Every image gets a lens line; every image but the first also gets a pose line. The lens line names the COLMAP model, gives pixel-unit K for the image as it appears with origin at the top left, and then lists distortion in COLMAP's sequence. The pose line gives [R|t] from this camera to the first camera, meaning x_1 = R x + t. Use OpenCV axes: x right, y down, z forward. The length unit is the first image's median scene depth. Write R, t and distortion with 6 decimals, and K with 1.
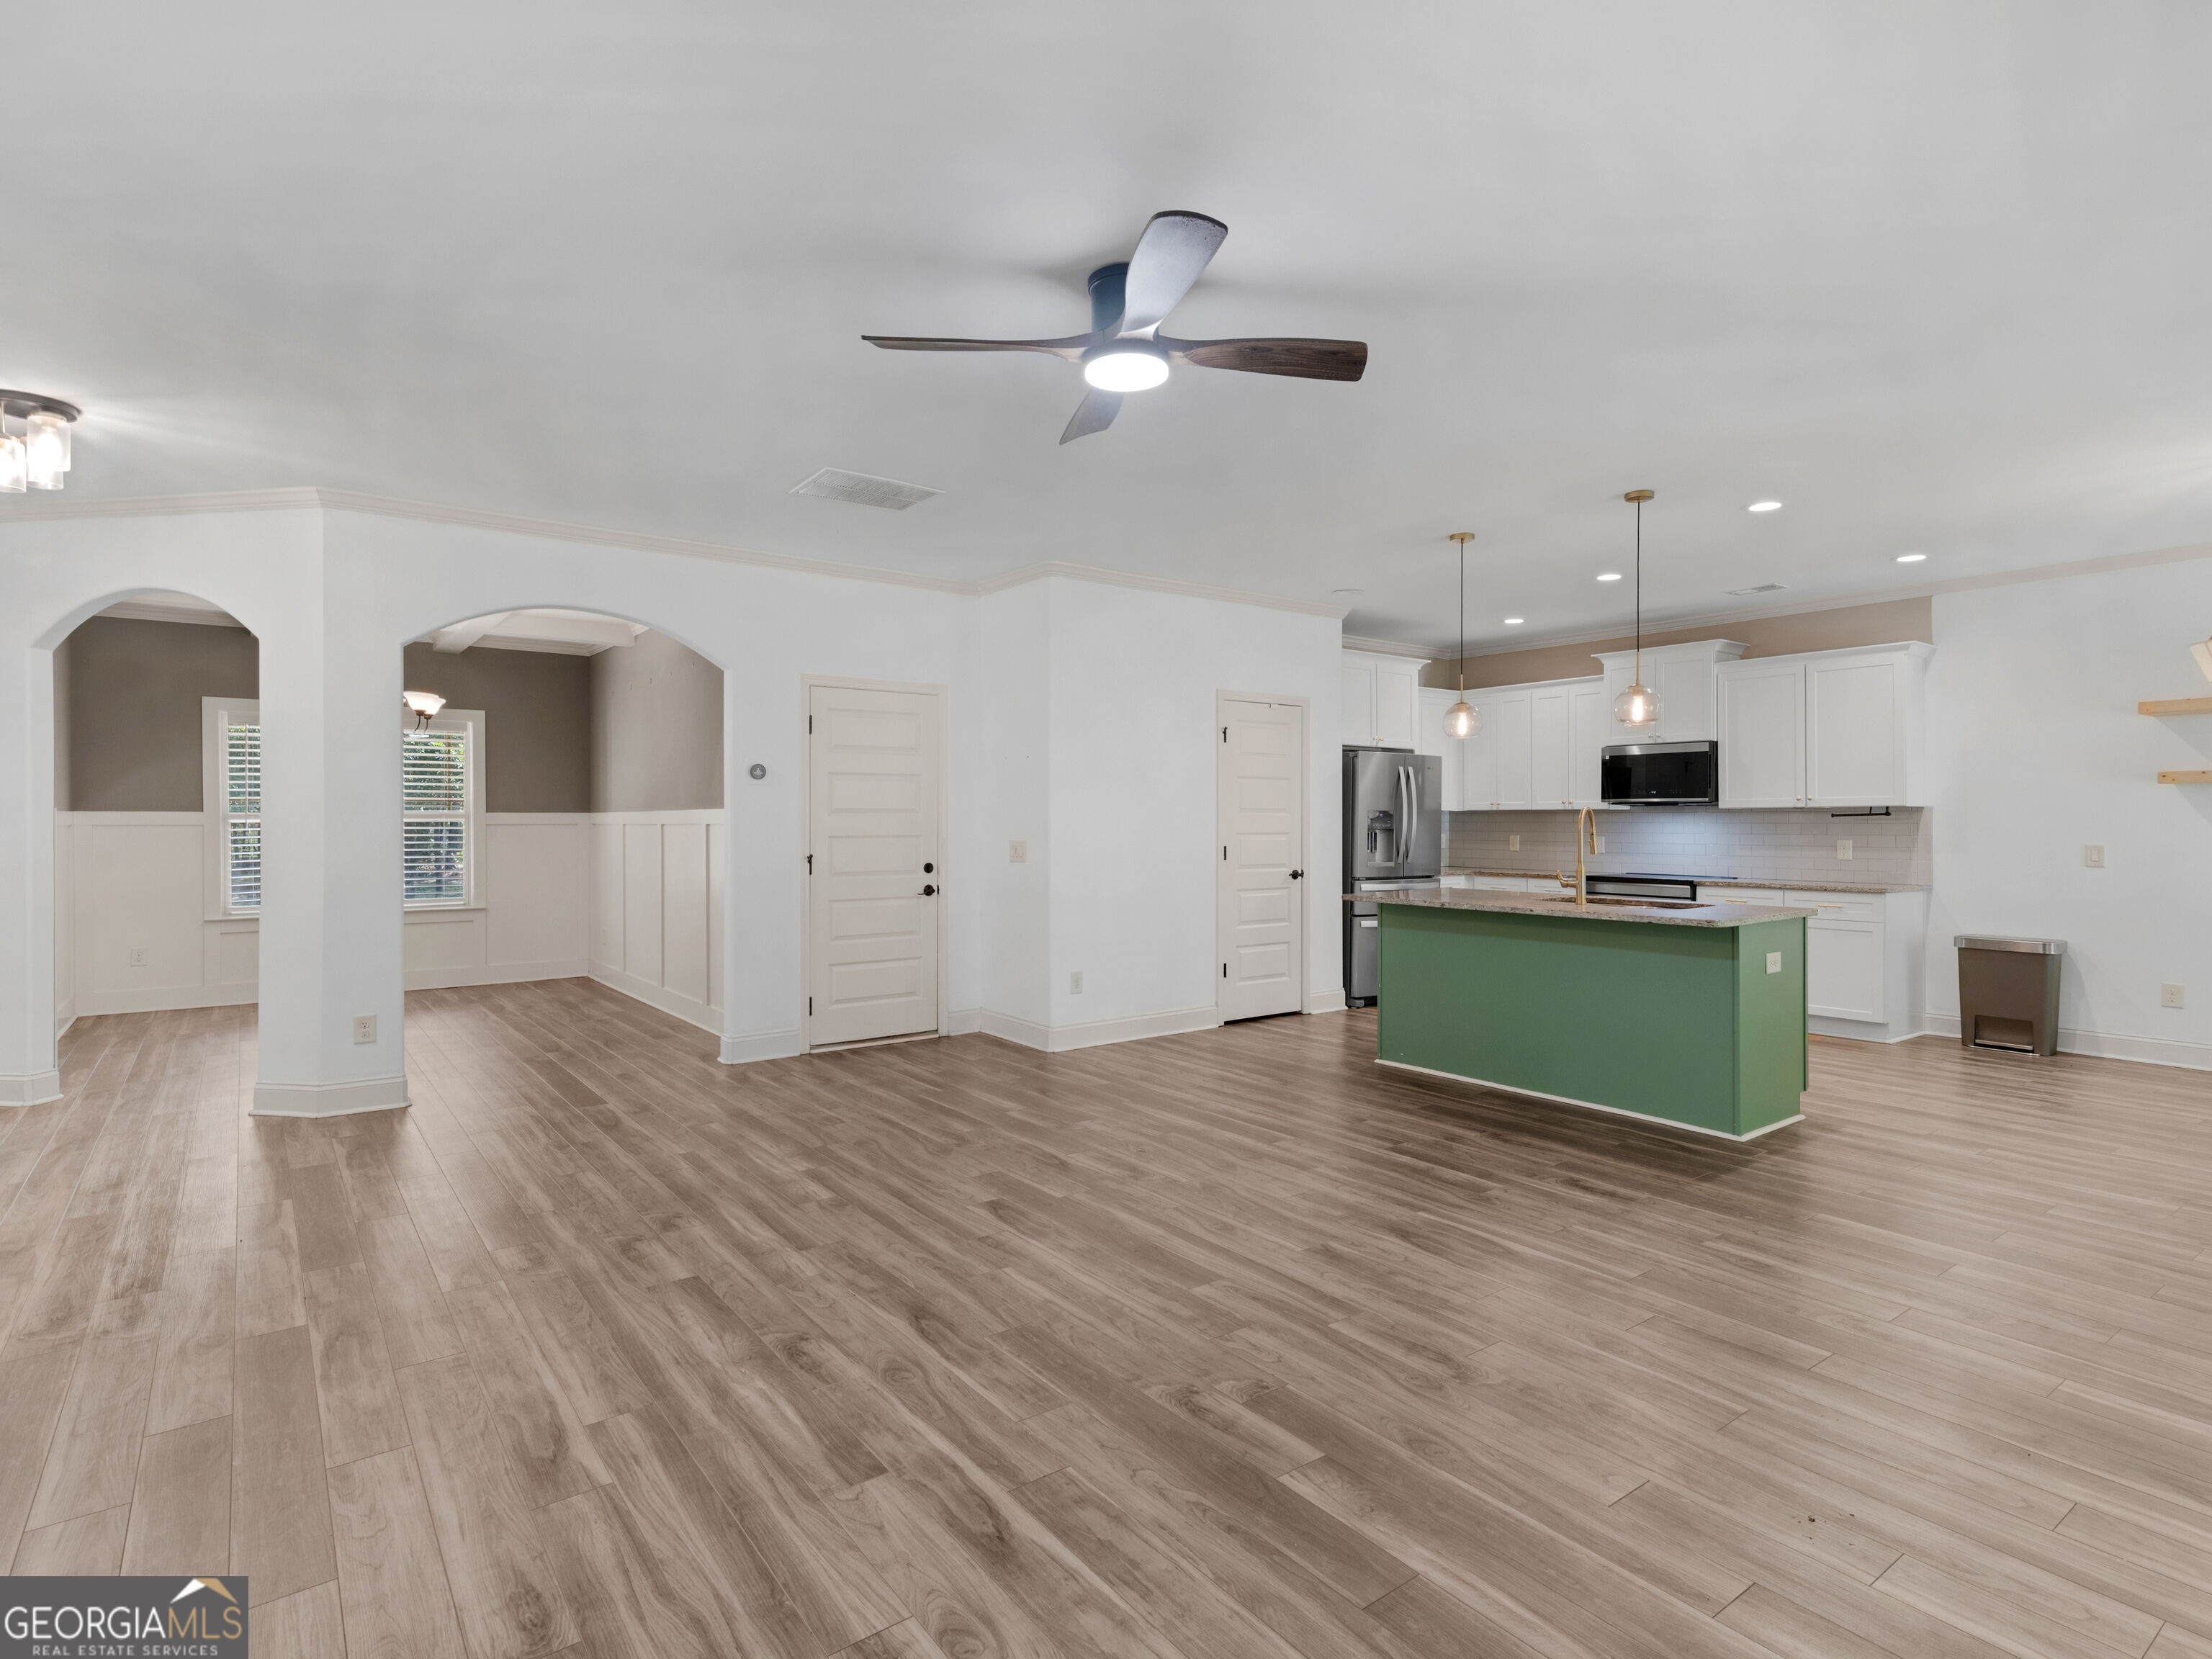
lens RADIAL K [[1109.2, 0, 1042.7], [0, 1109.2, 836.3], [0, 0, 1]] dist [0.007758, 0.000563]
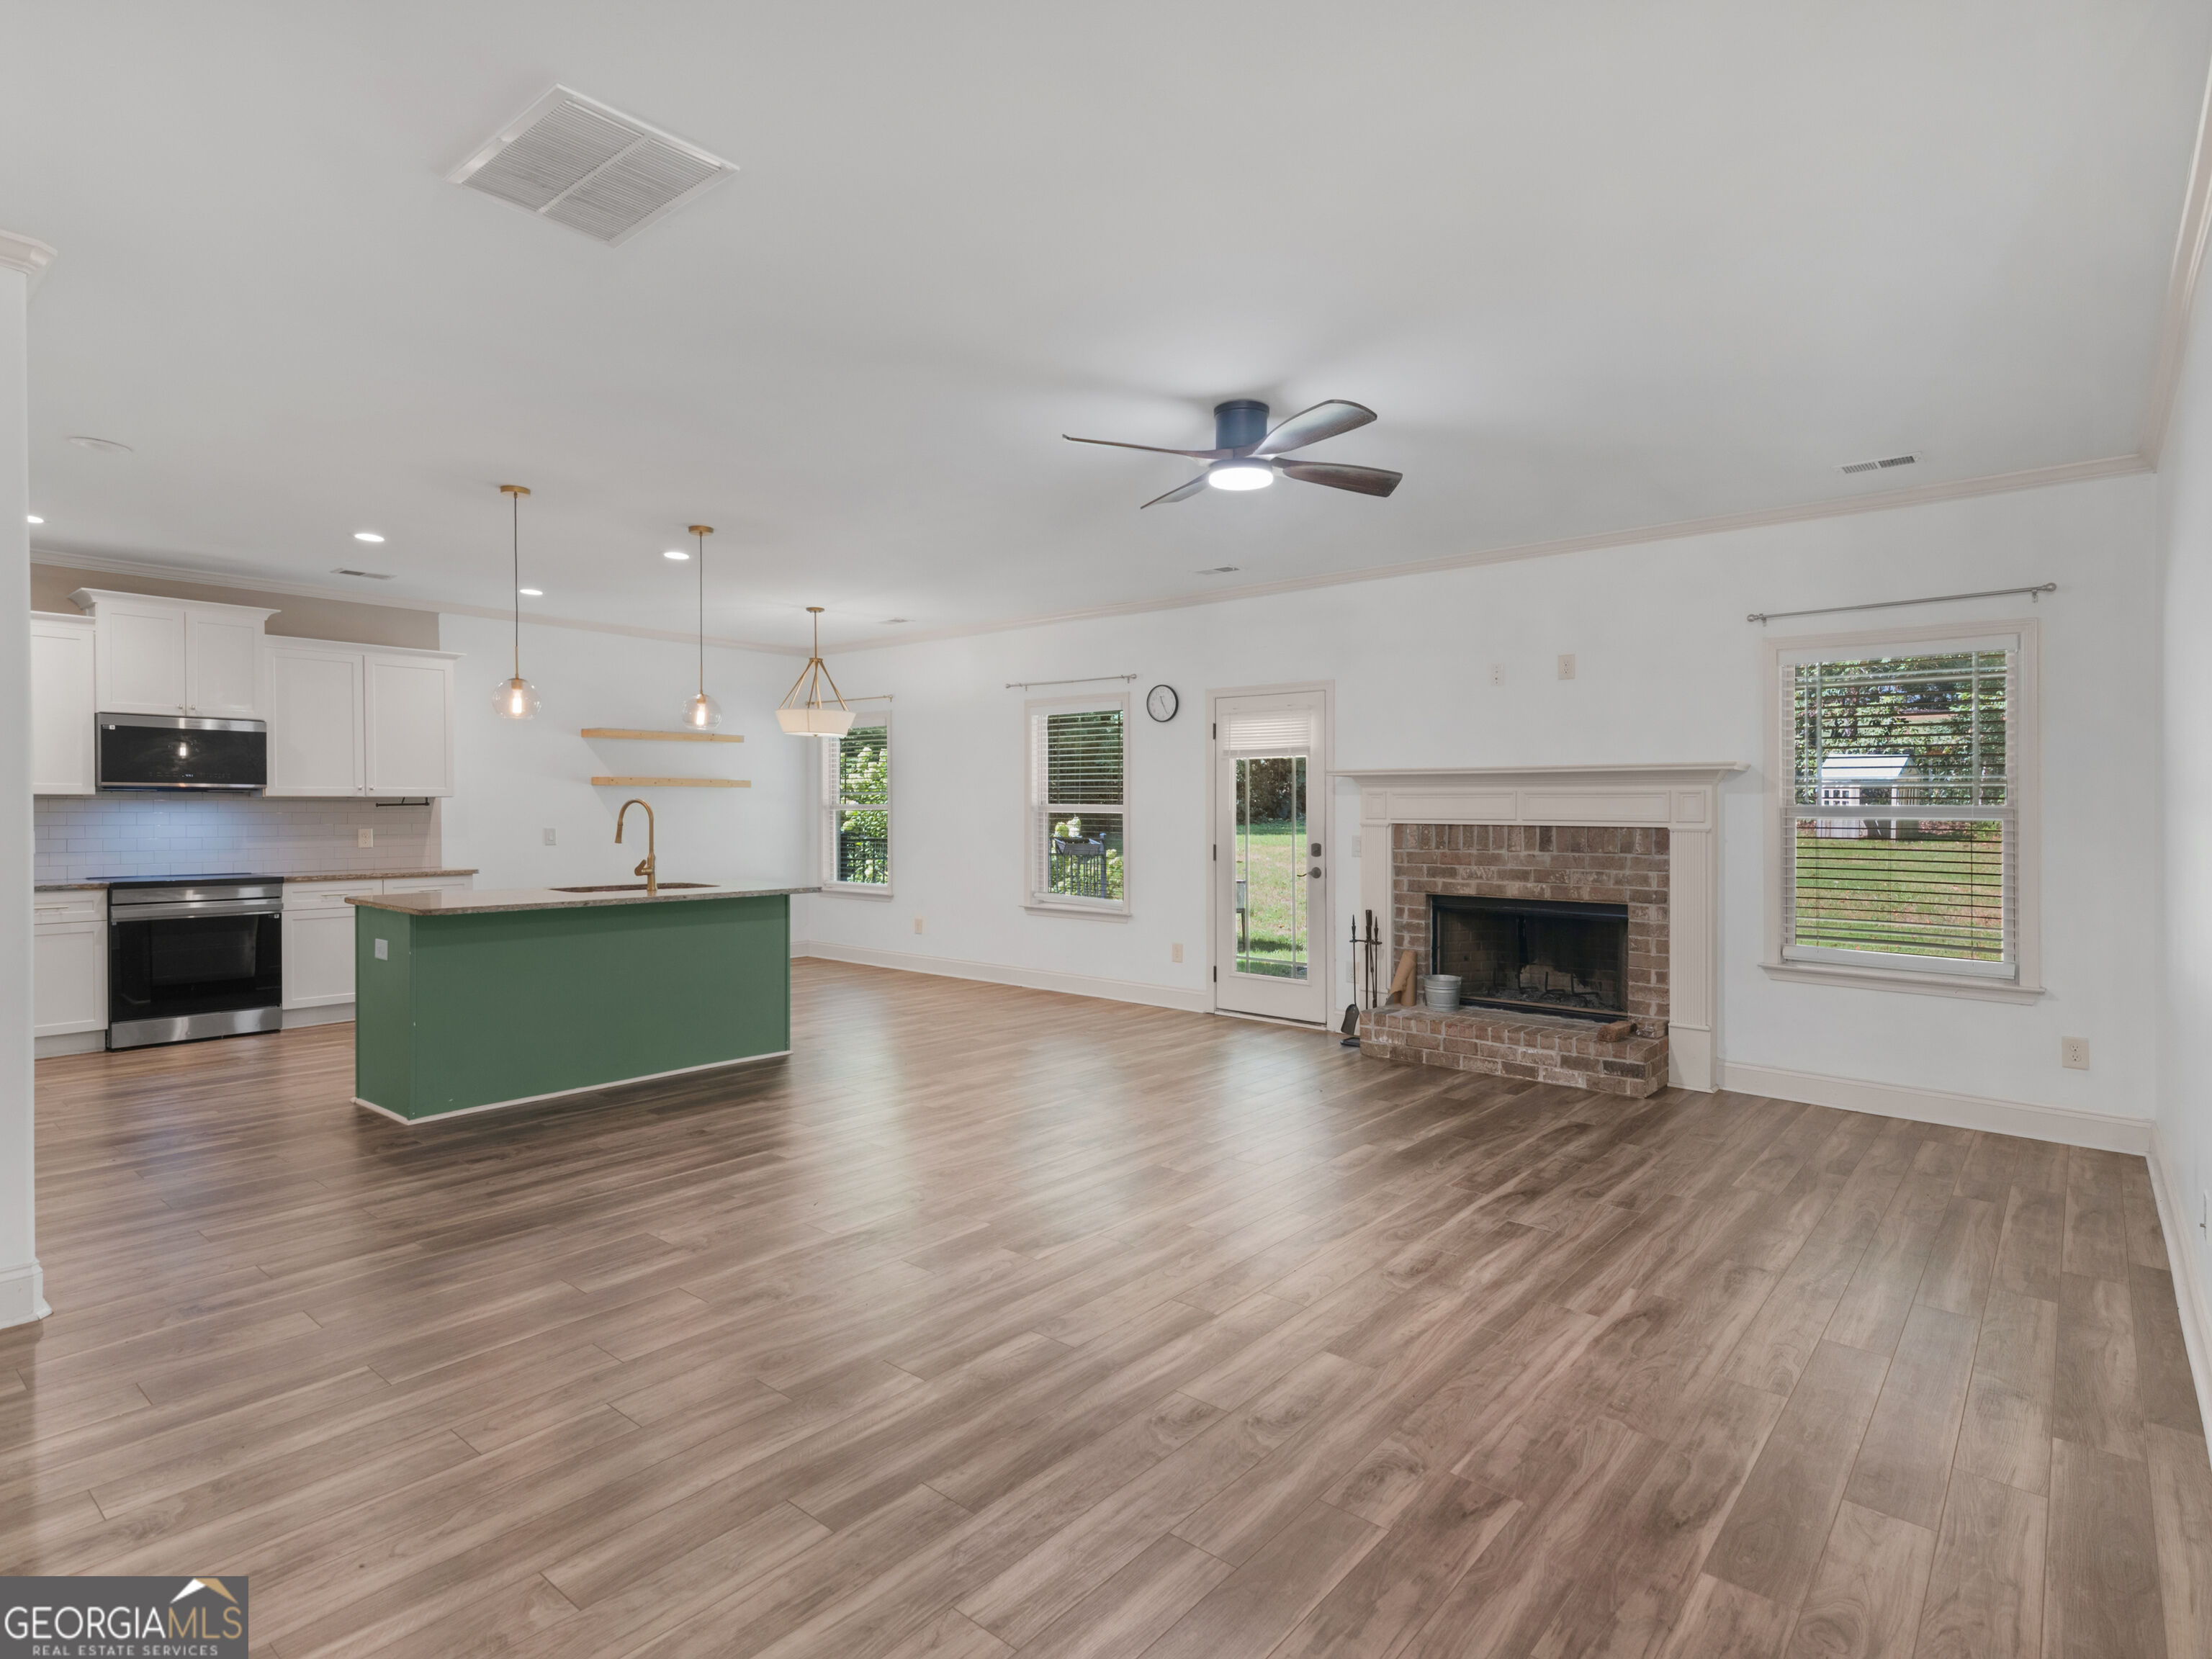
lens RADIAL K [[1154.4, 0, 1109.2], [0, 1154.4, 811.7], [0, 0, 1]] dist [0.005890, 0.000355]
pose [[-0.244290, -0.002458, 0.969699, -1.130939], [0.009156, 0.999946, 0.004842, -0.026282], [-0.969659, 0.010061, -0.244255, 1.368668]]
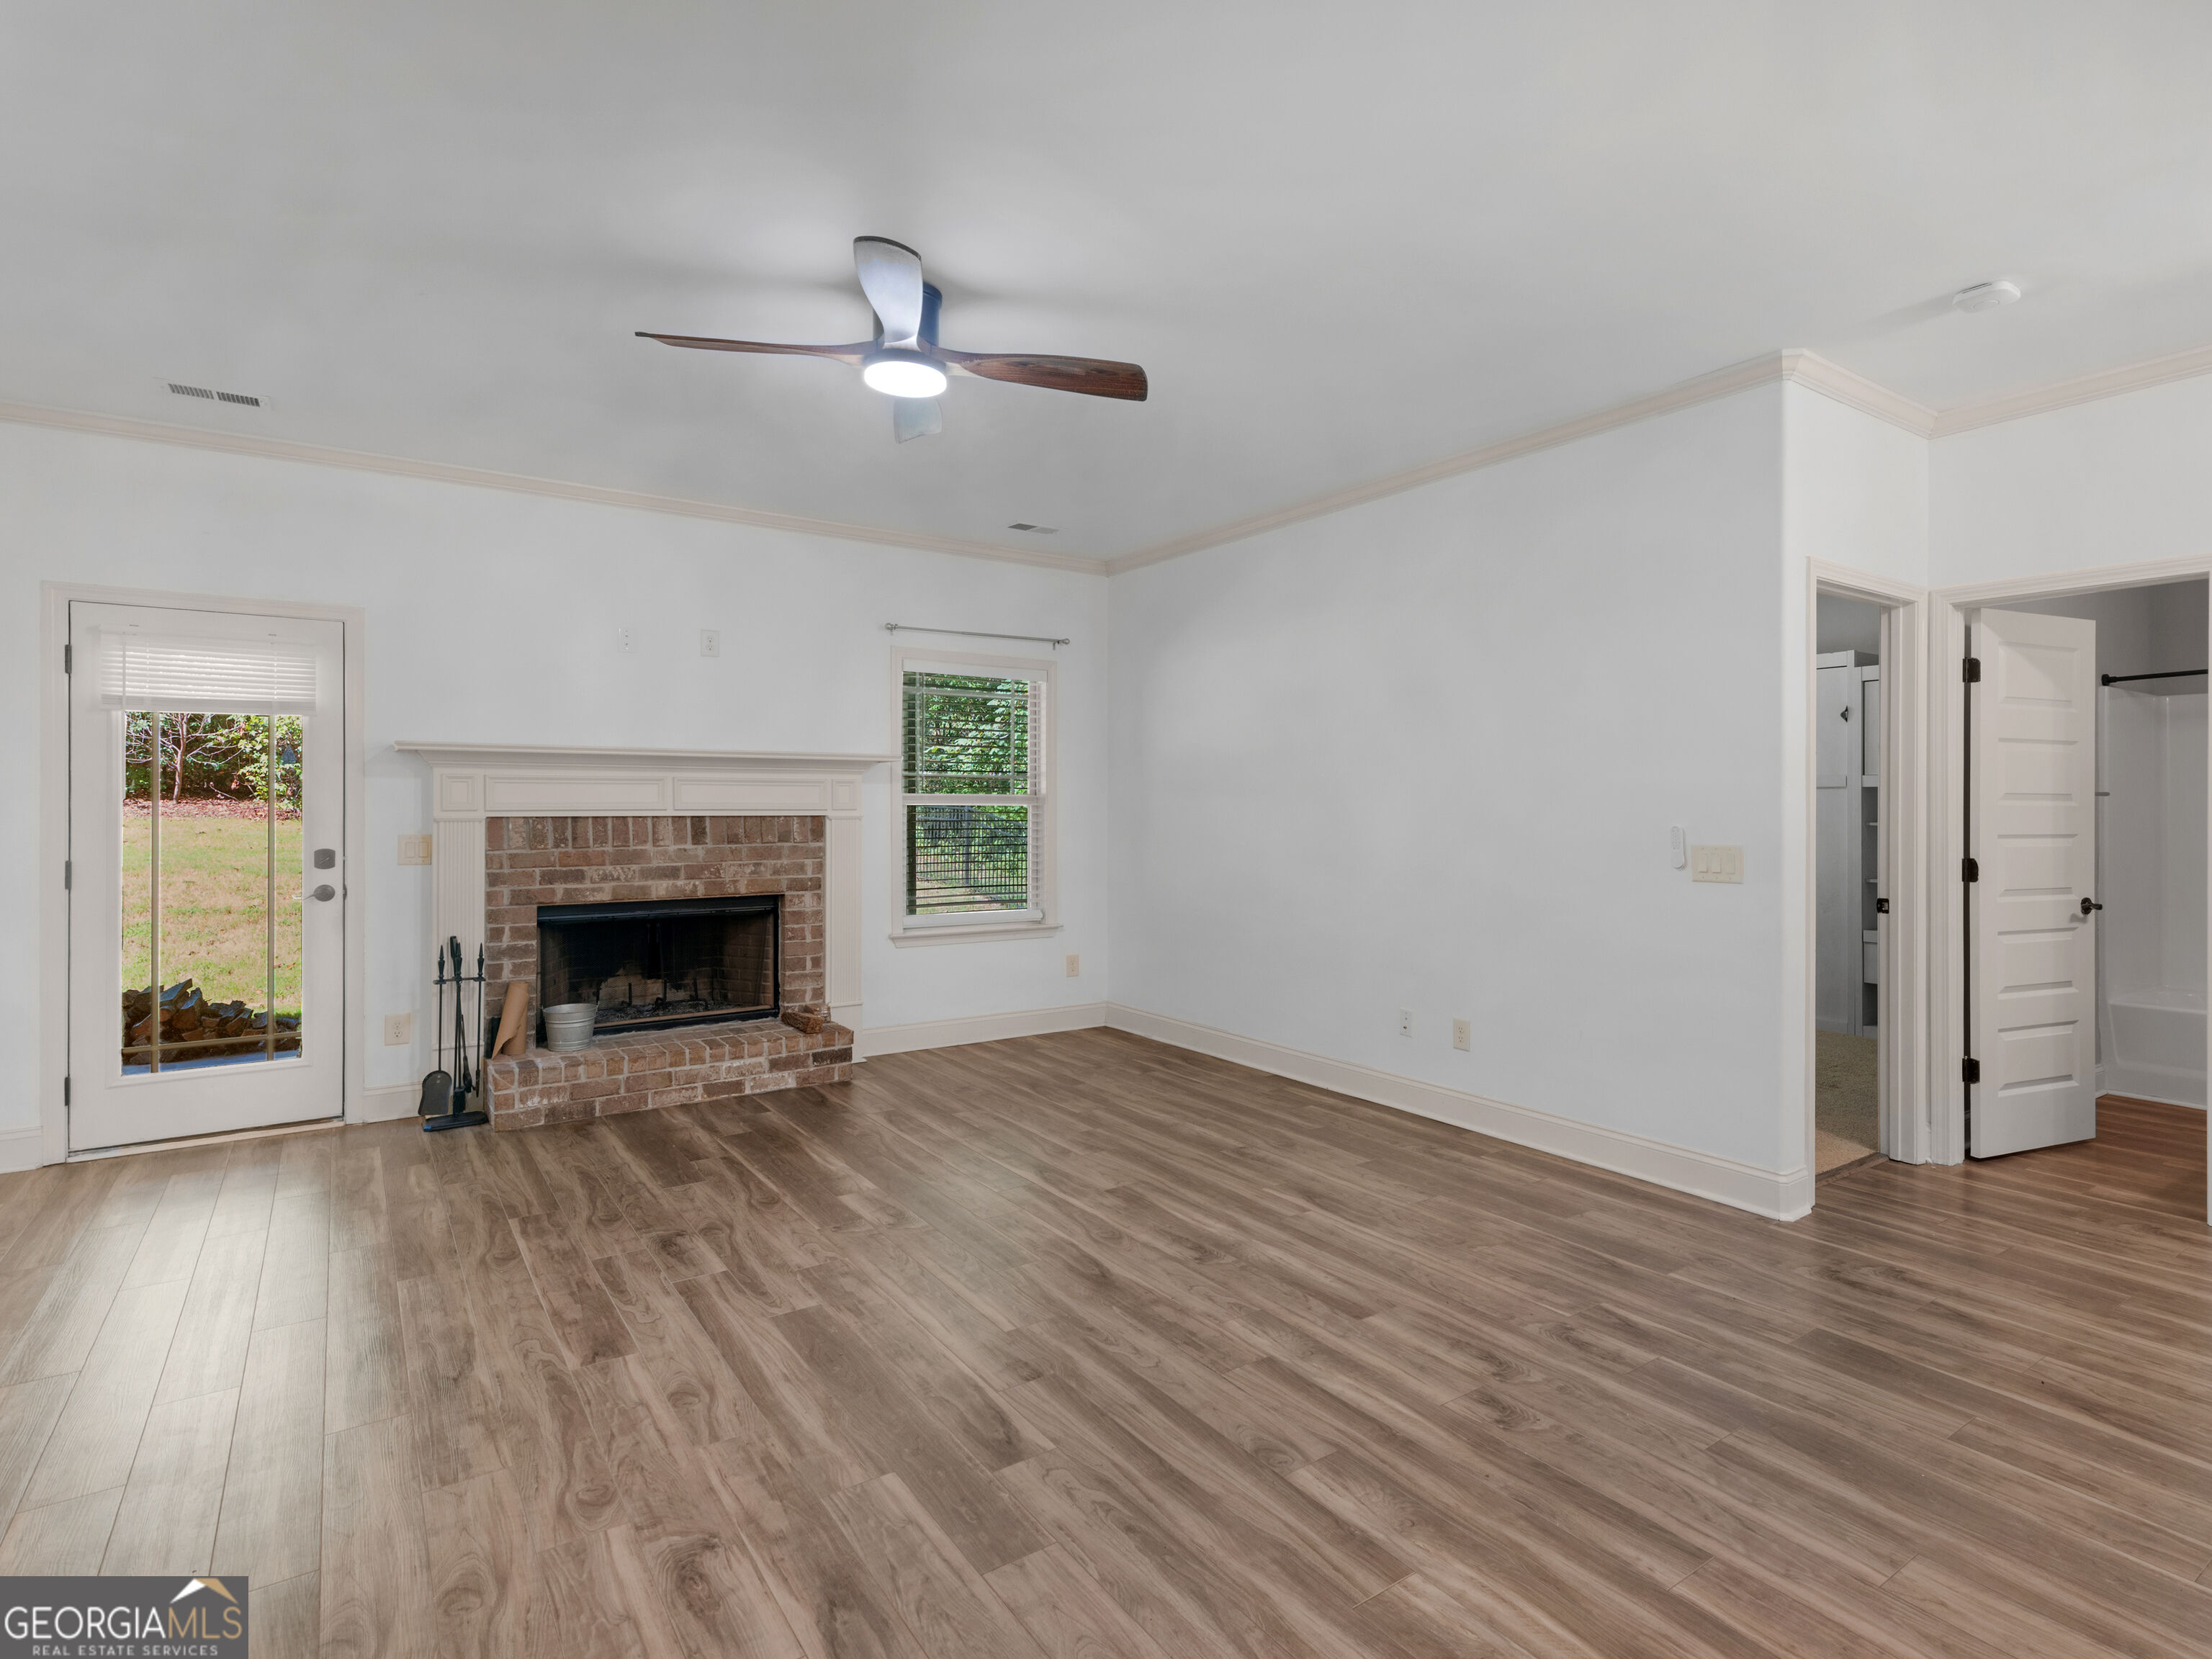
lens RADIAL K [[1141.2, 0, 1141.9], [0, 1141.2, 798.5], [0, 0, 1]] dist [0.009658, -0.000228]
pose [[-0.999997, -0.000635, -0.002309, -0.133746], [-0.000660, 0.999941, 0.010838, -0.031917], [0.002302, 0.010840, -0.999939, 1.902365]]
